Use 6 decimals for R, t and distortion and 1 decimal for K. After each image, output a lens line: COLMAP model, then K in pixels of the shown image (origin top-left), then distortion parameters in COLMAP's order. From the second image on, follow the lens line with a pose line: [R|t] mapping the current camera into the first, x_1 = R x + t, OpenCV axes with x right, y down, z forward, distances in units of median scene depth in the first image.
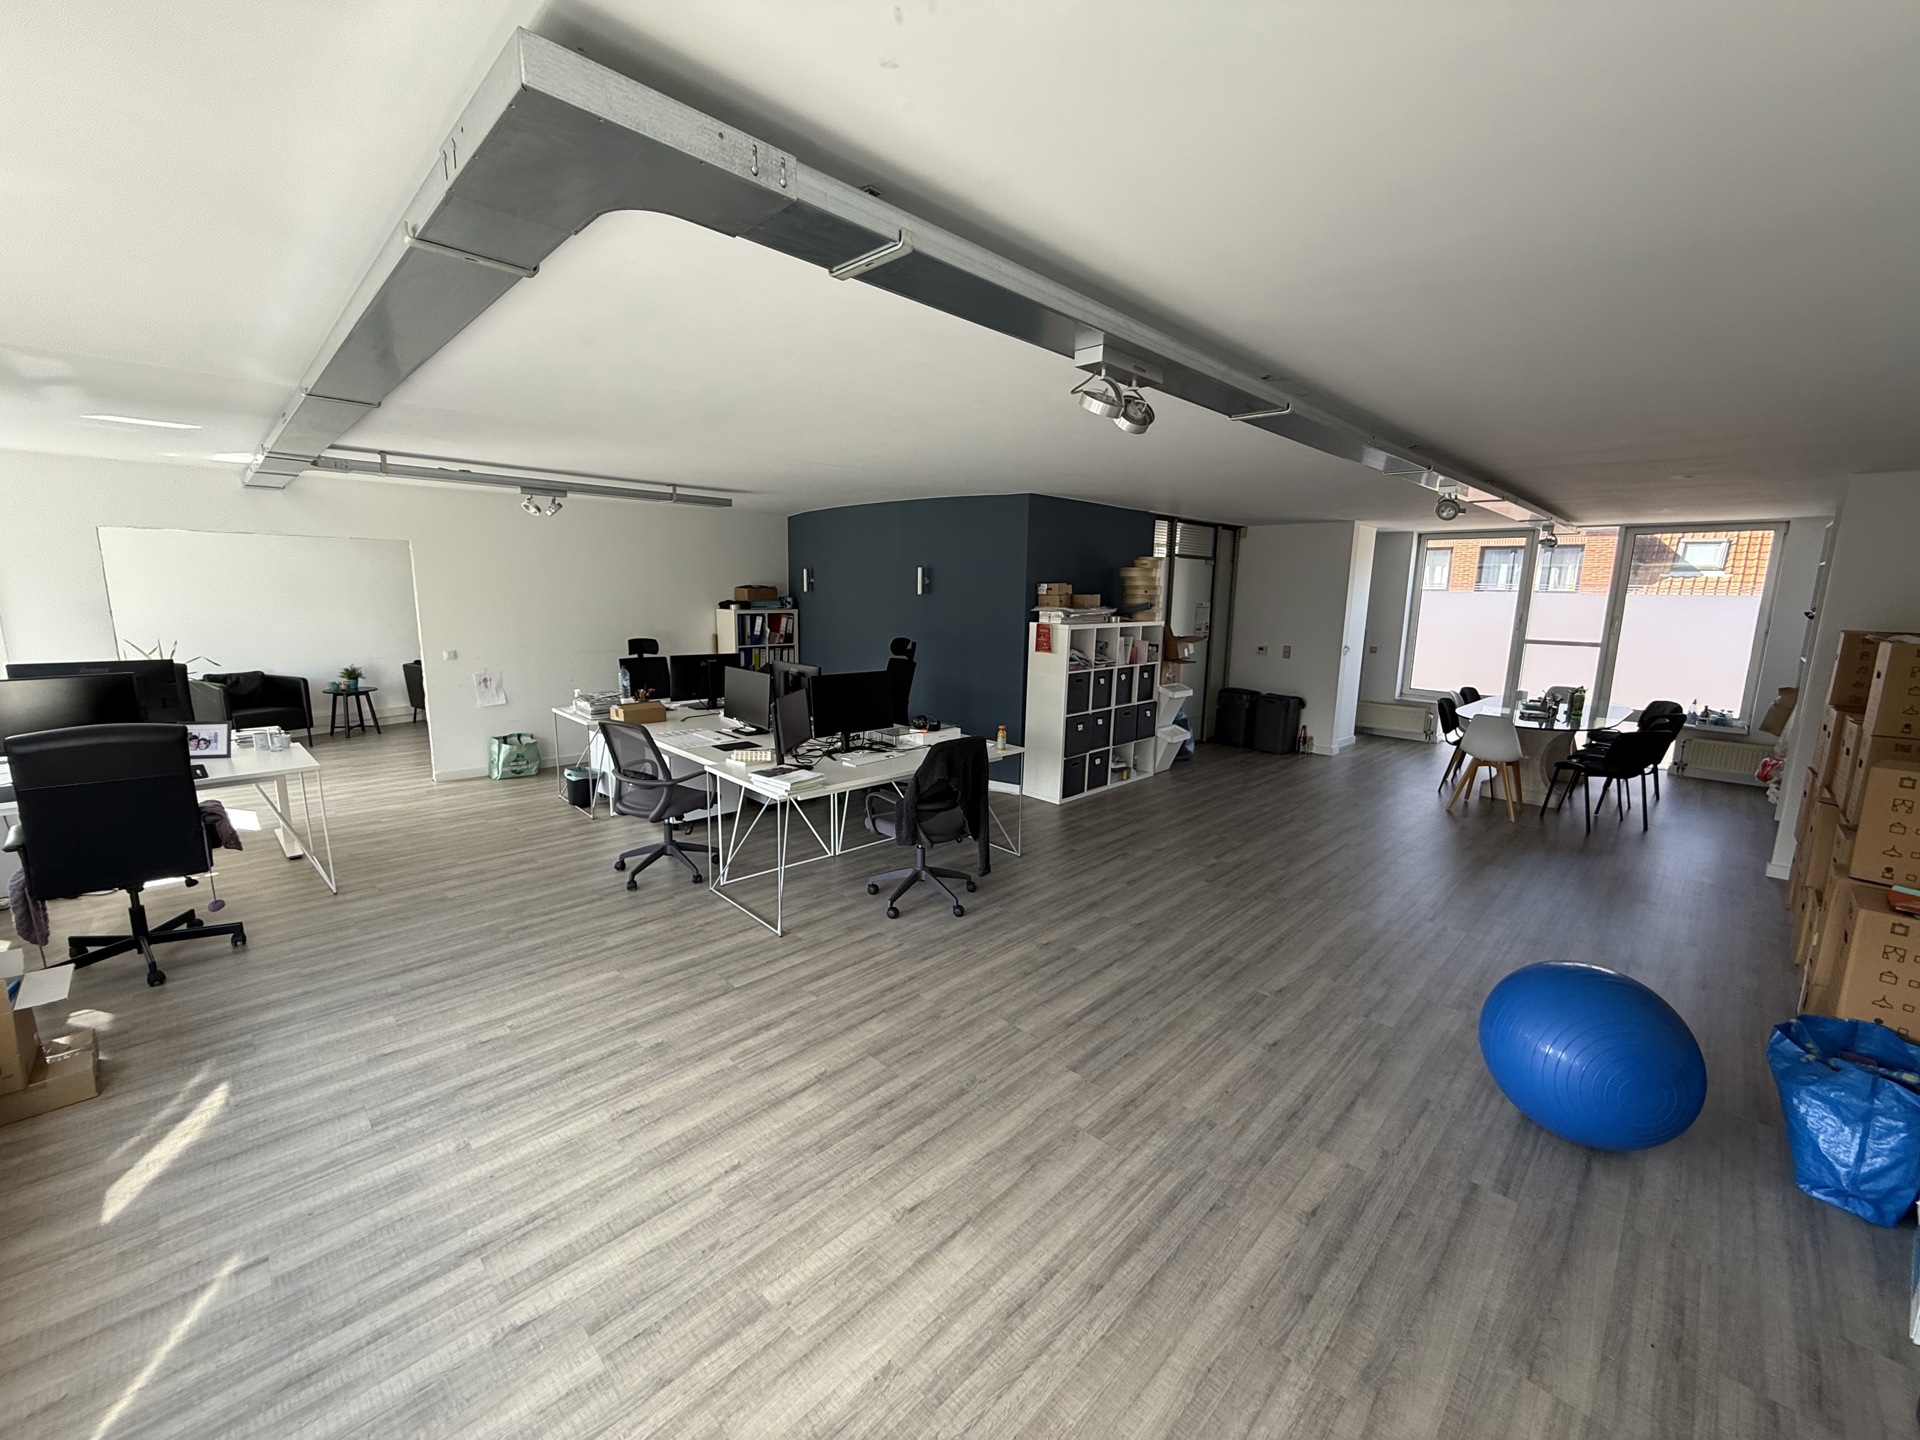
lens RADIAL K [[771.2, 0, 958.6], [0, 771.2, 718.3], [0, 0, 1]] dist [-0.000501, -0.000015]
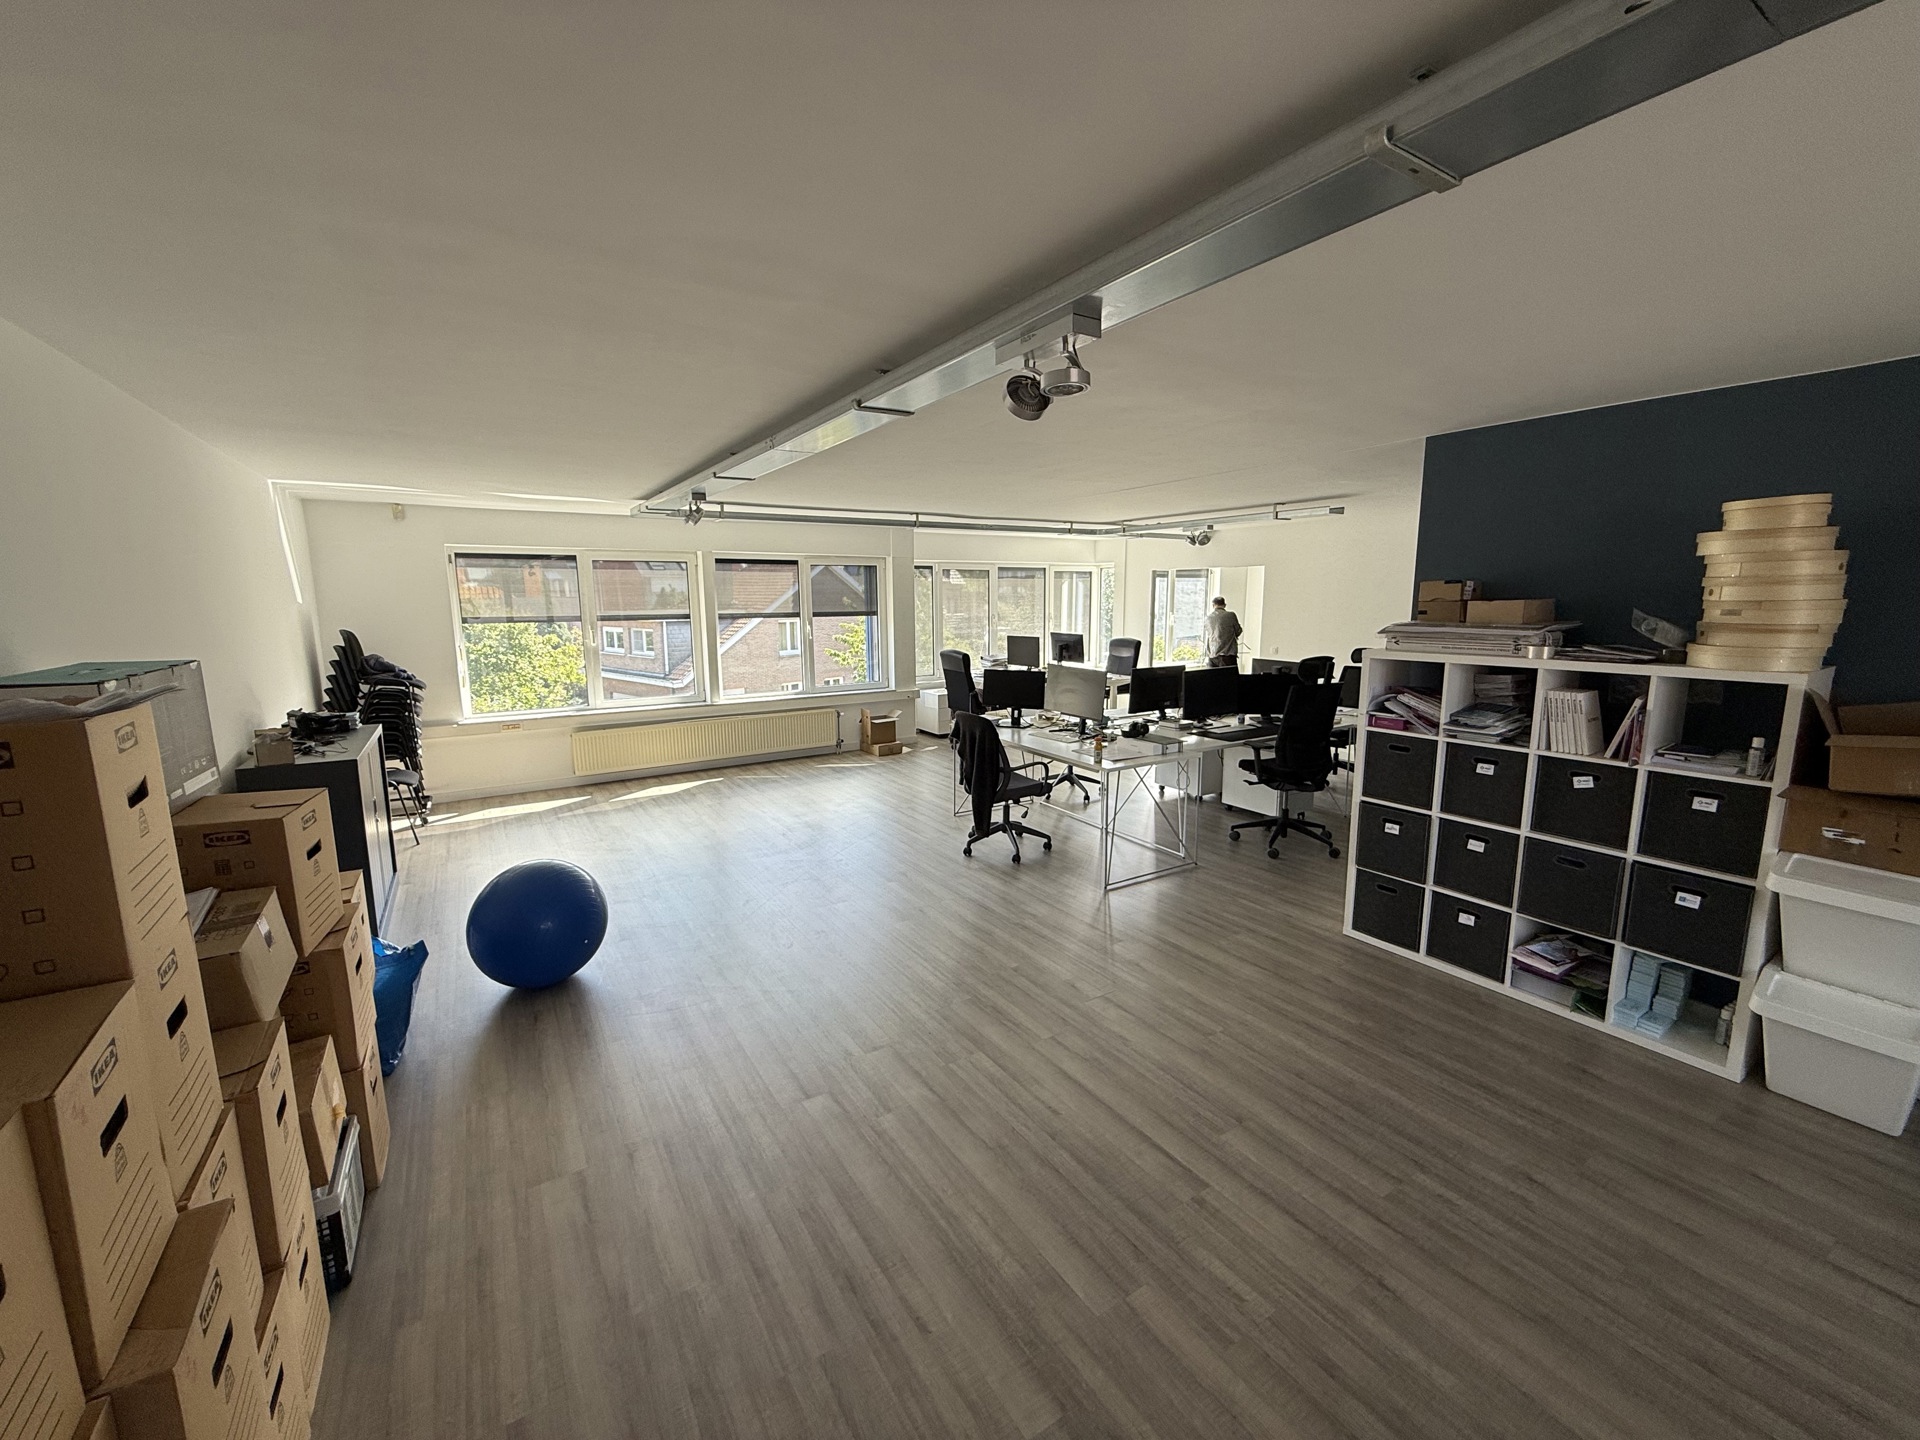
lens RADIAL K [[771.2, 0, 957.9], [0, 771.2, 720.4], [0, 0, 1]] dist [-0.000501, -0.000015]
pose [[-0.210784, 0.130655, -0.968762, 0.751202], [-0.167674, 0.971507, 0.167508, -0.105982], [0.963045, 0.197744, -0.182870, 0.744927]]
